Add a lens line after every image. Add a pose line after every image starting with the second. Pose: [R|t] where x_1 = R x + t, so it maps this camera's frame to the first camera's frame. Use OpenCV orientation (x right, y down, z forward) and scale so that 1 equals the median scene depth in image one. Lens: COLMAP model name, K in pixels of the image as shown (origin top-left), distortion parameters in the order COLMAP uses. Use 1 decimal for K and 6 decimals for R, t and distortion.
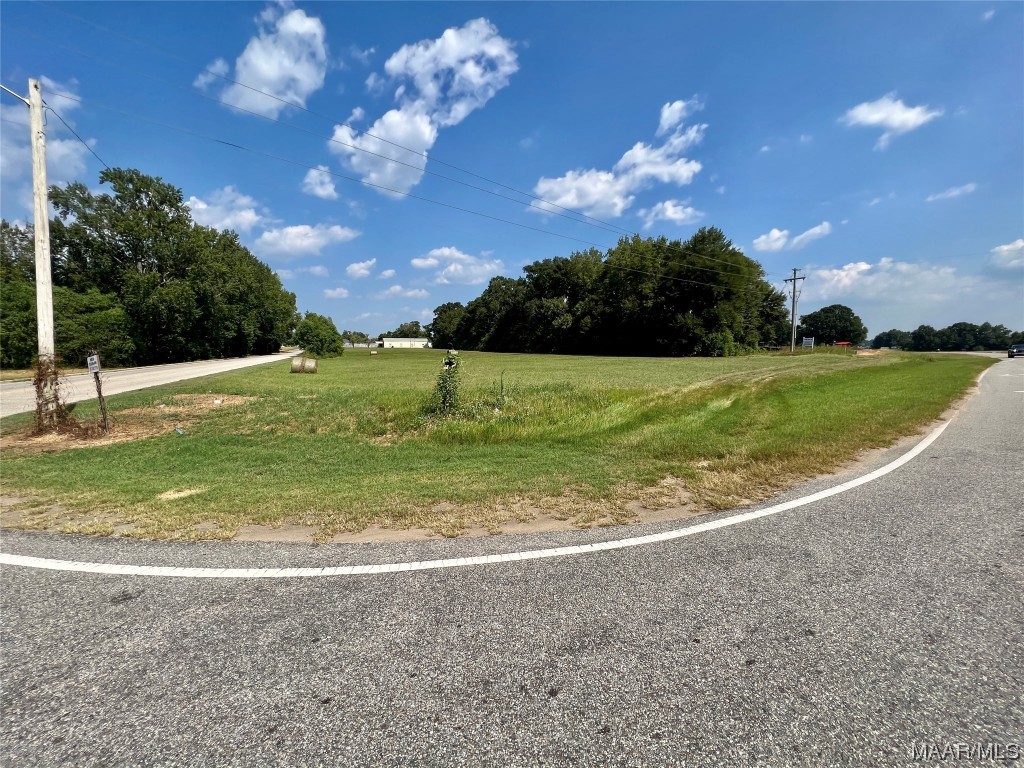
lens RADIAL K [[409.1, 0, 510.9], [0, 409.1, 371.7], [0, 0, 1]] dist [-0.015453, 0.005069]
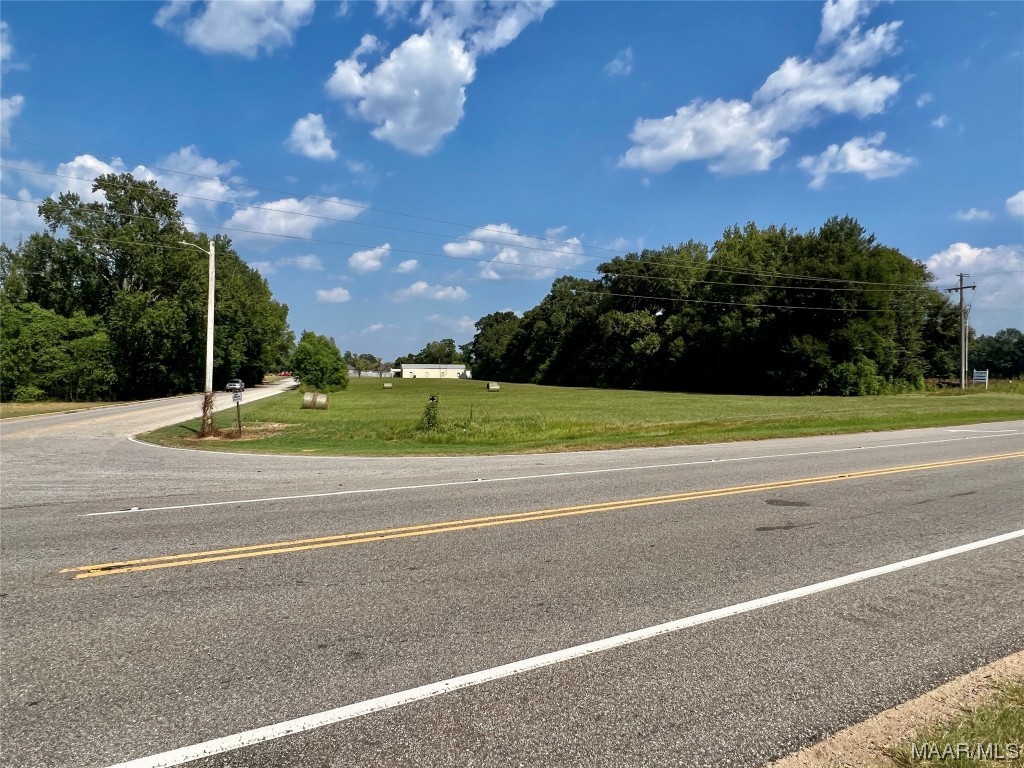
lens RADIAL K [[659.6, 0, 512.0], [0, 659.6, 384.0], [0, 0, 1]] dist [0.002224, -0.001830]
pose [[0.990873, 0.005894, -0.134670, 0.028053], [-0.012268, 0.998841, -0.046550, 0.001763], [0.134239, 0.047777, 0.989797, -0.097035]]
